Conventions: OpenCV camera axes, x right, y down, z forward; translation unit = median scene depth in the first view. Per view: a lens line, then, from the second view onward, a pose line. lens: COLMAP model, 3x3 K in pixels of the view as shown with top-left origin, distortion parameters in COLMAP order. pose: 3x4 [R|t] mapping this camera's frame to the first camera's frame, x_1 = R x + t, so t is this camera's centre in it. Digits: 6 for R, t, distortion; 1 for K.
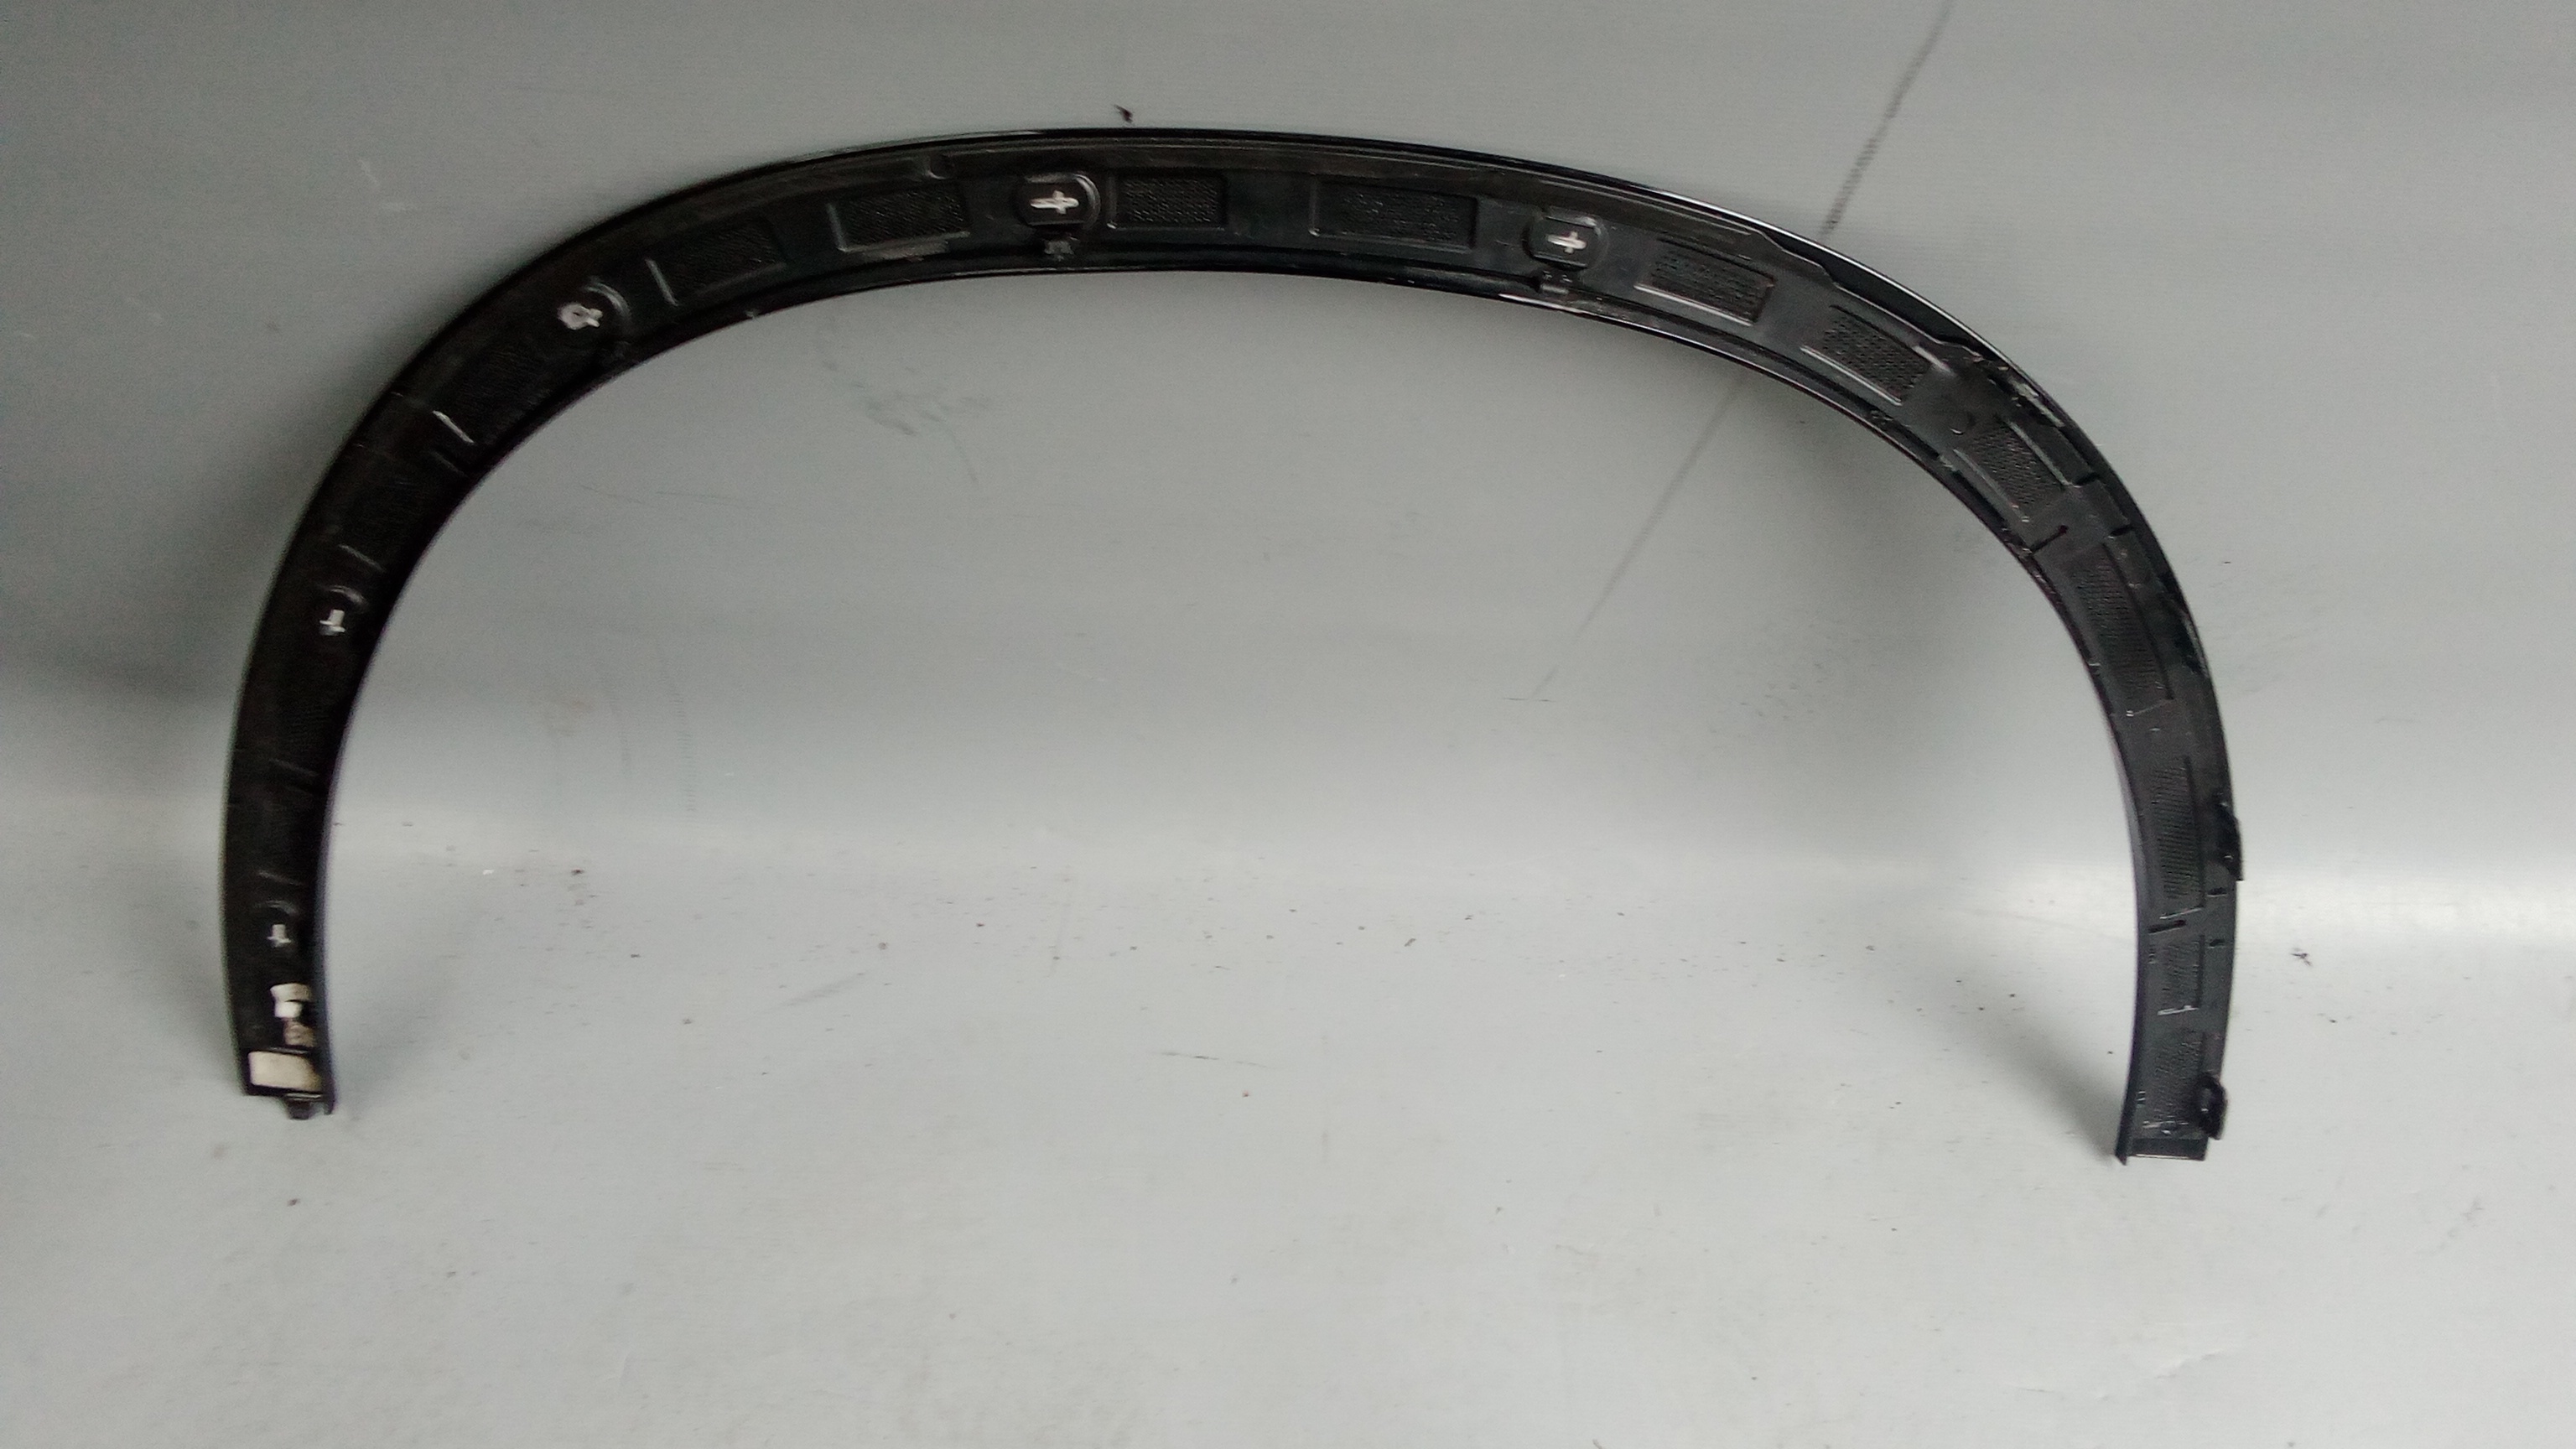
lens RADIAL K [[1778.6, 0, 1288.0], [0, 1778.6, 724.5], [0, 0, 1]] dist [-0.005037, -0.055066]
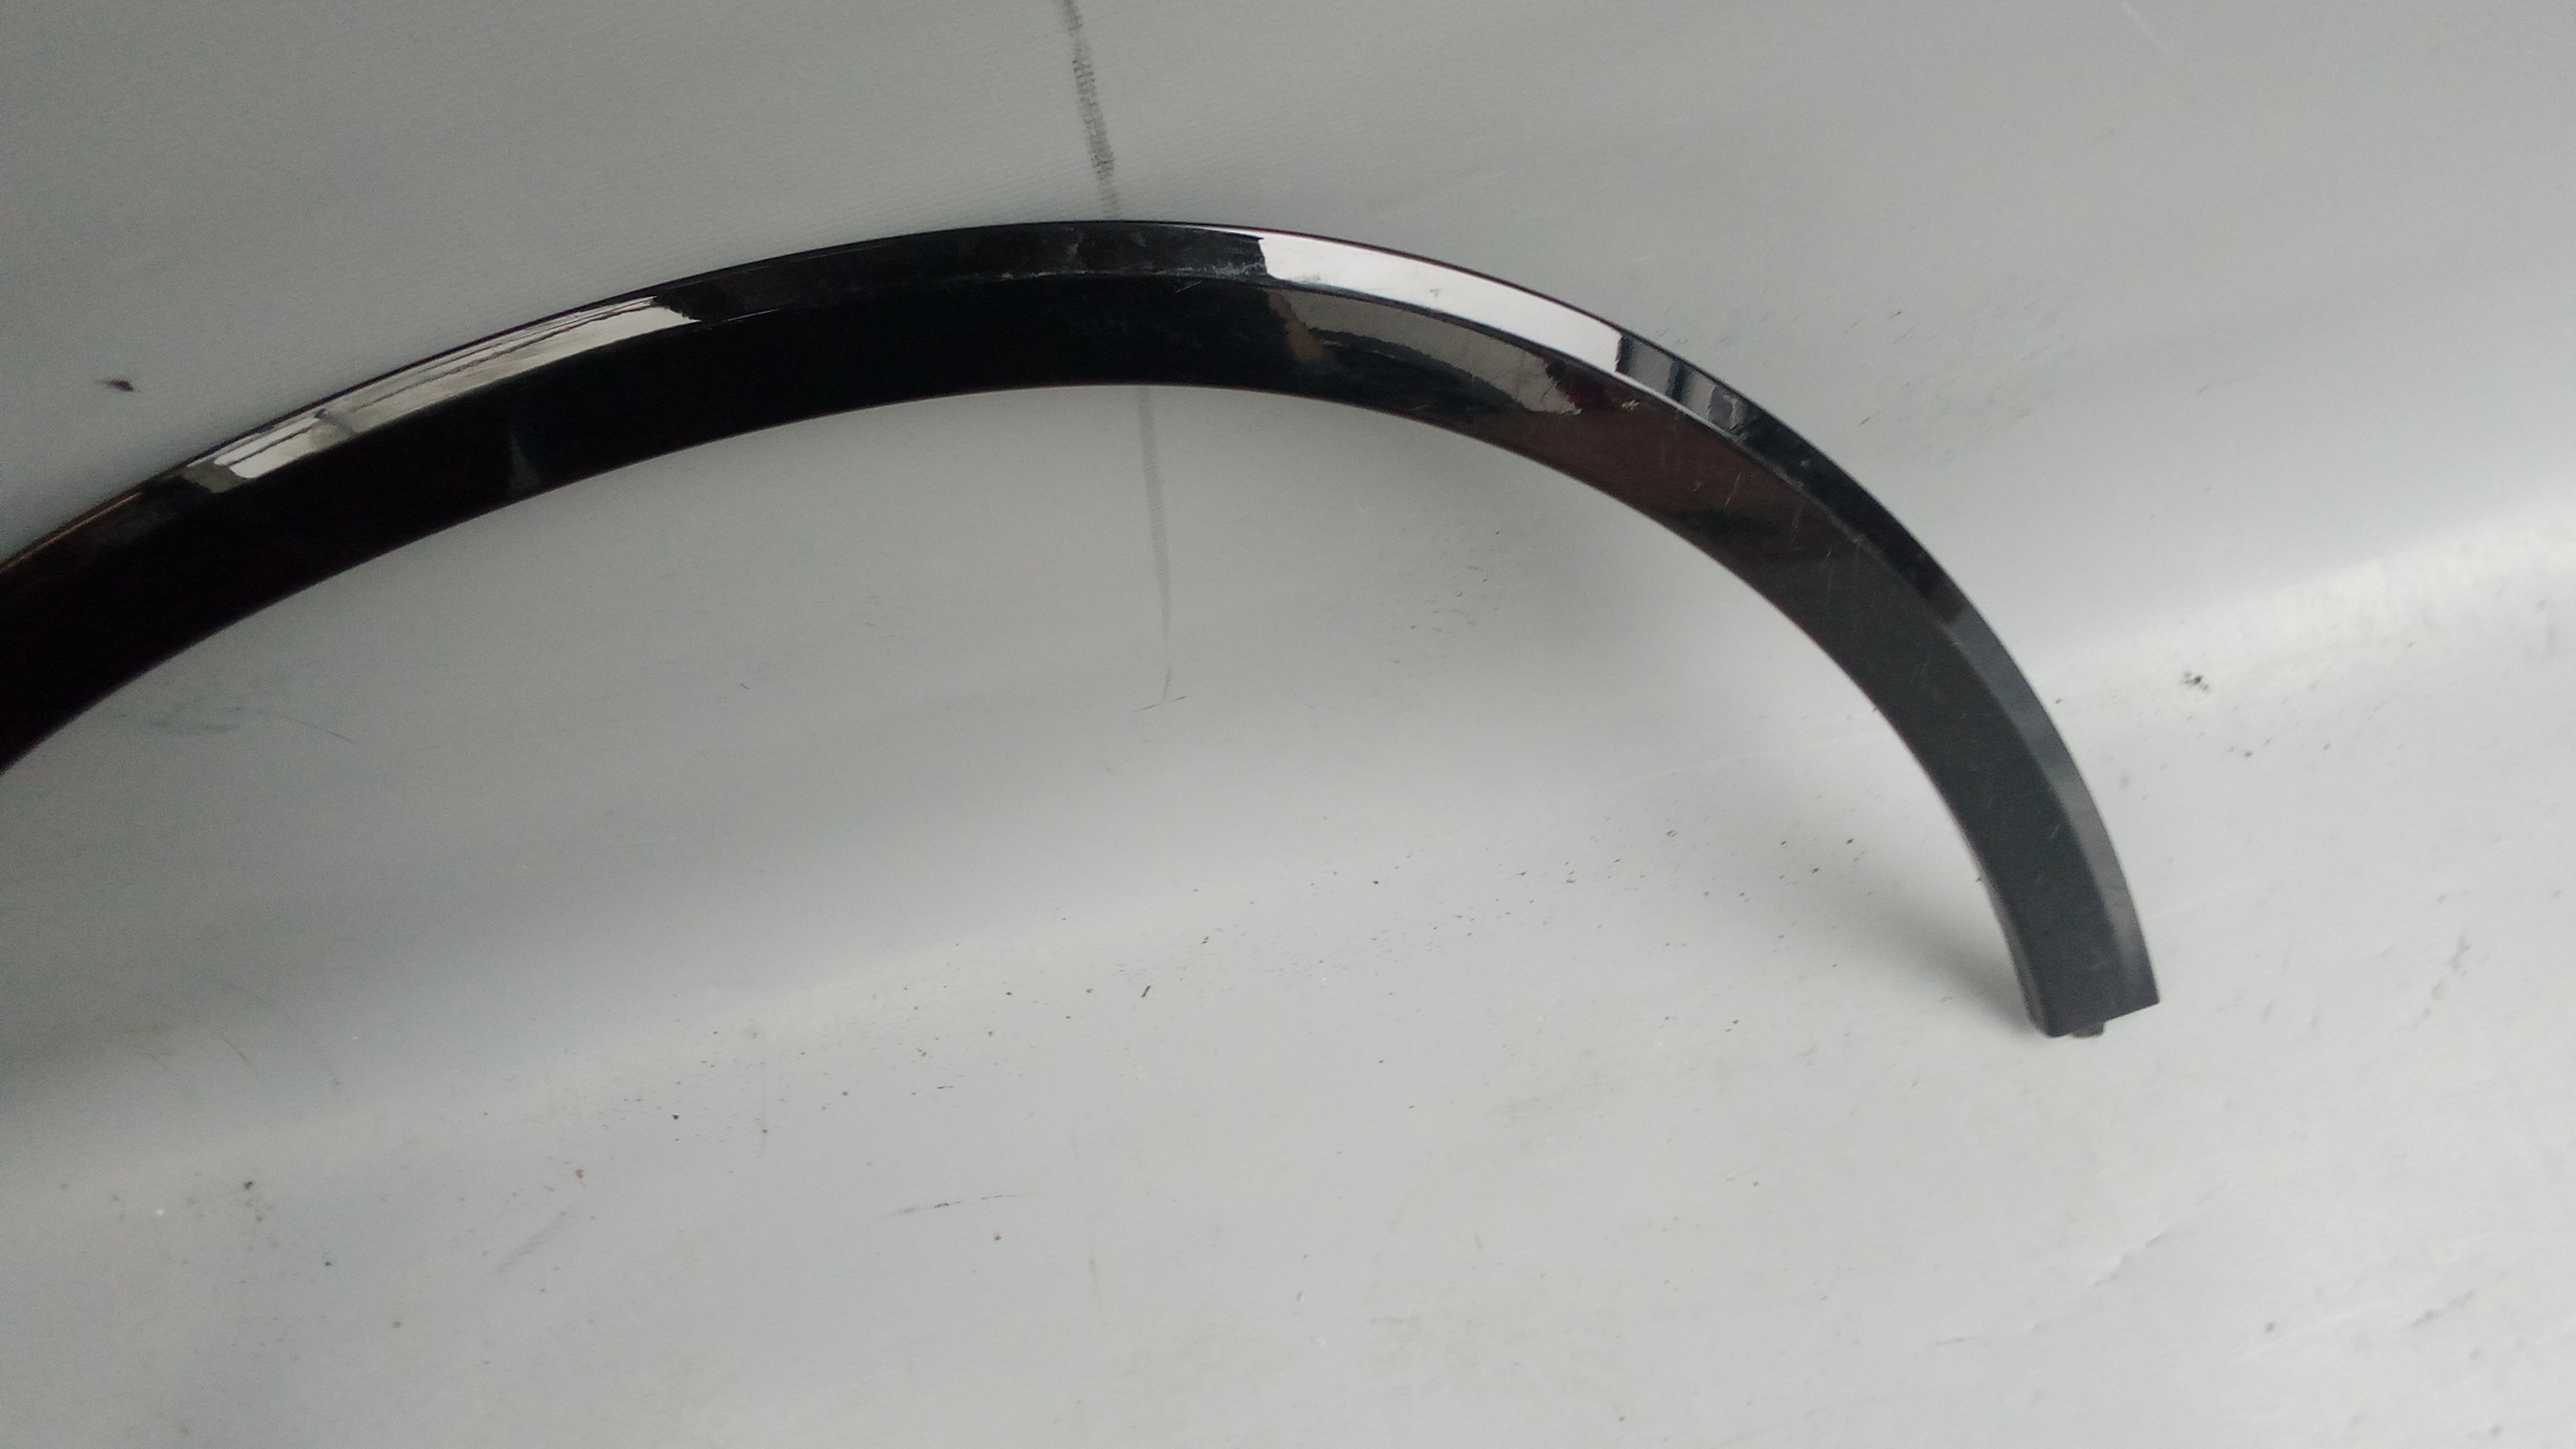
lens RADIAL K [[1808.5, 0, 1300.2], [0, 1808.5, 723.7], [0, 0, 1]] dist [0.004590, -0.054742]
pose [[0.948679, -0.305546, -0.081552, 0.282512], [0.314846, 0.936749, 0.152882, -0.121783], [0.029681, -0.170712, 0.984874, 0.193742]]
